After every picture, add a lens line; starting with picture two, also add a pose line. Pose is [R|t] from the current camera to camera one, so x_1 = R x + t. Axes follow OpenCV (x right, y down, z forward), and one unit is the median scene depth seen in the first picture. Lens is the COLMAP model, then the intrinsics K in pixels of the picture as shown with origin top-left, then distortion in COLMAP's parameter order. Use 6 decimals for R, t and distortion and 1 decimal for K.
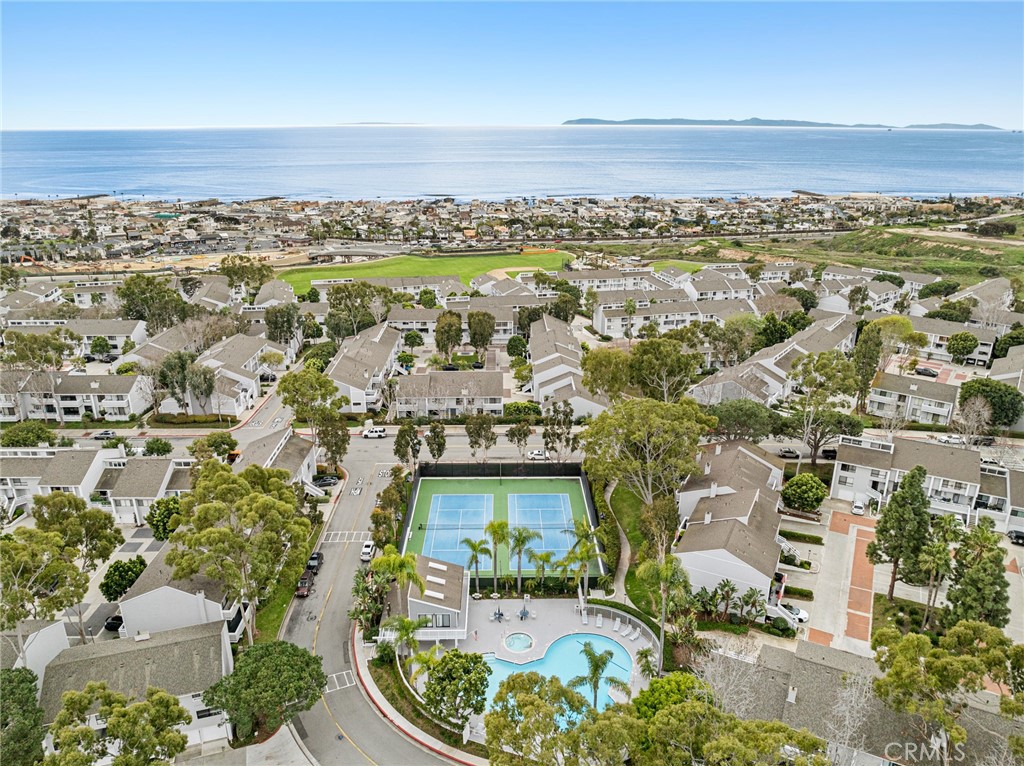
lens RADIAL K [[714.4, 0, 509.6], [0, 714.4, 380.0], [0, 0, 1]] dist [-0.031712, -0.005053]
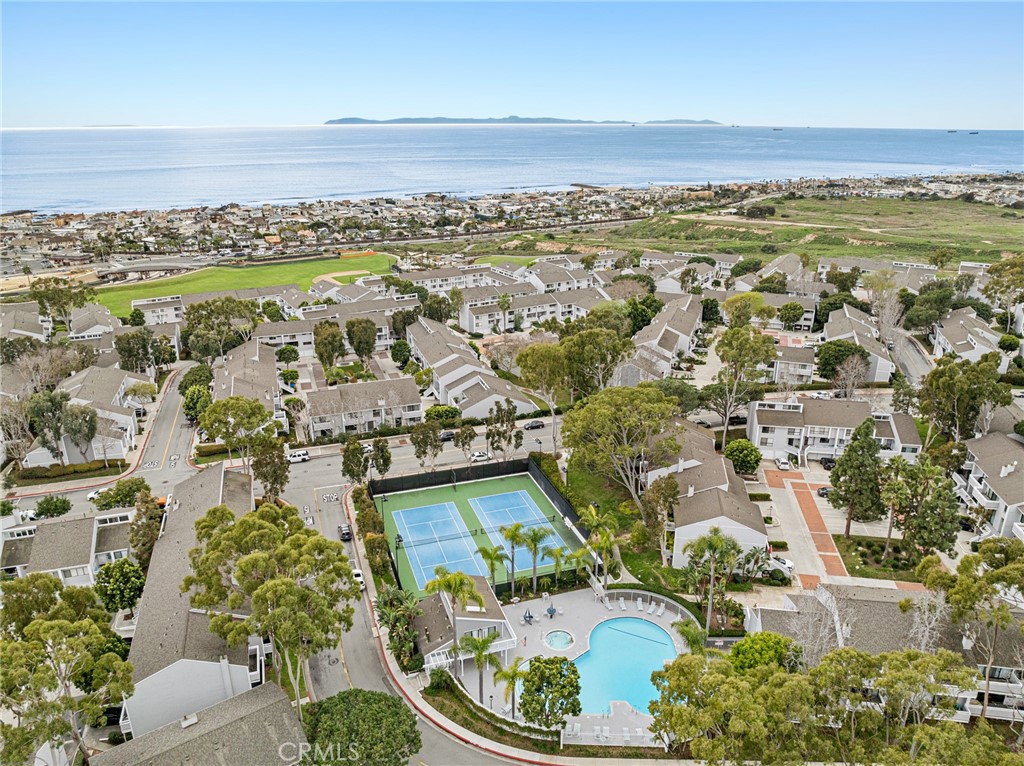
lens RADIAL K [[714.4, 0, 508.4], [0, 714.4, 386.4], [0, 0, 1]] dist [-0.031712, -0.005053]
pose [[0.953734, -0.106535, 0.281142, -0.171253], [0.103914, 0.994290, 0.024261, -0.010559], [-0.282121, 0.006076, 0.959359, 0.032114]]
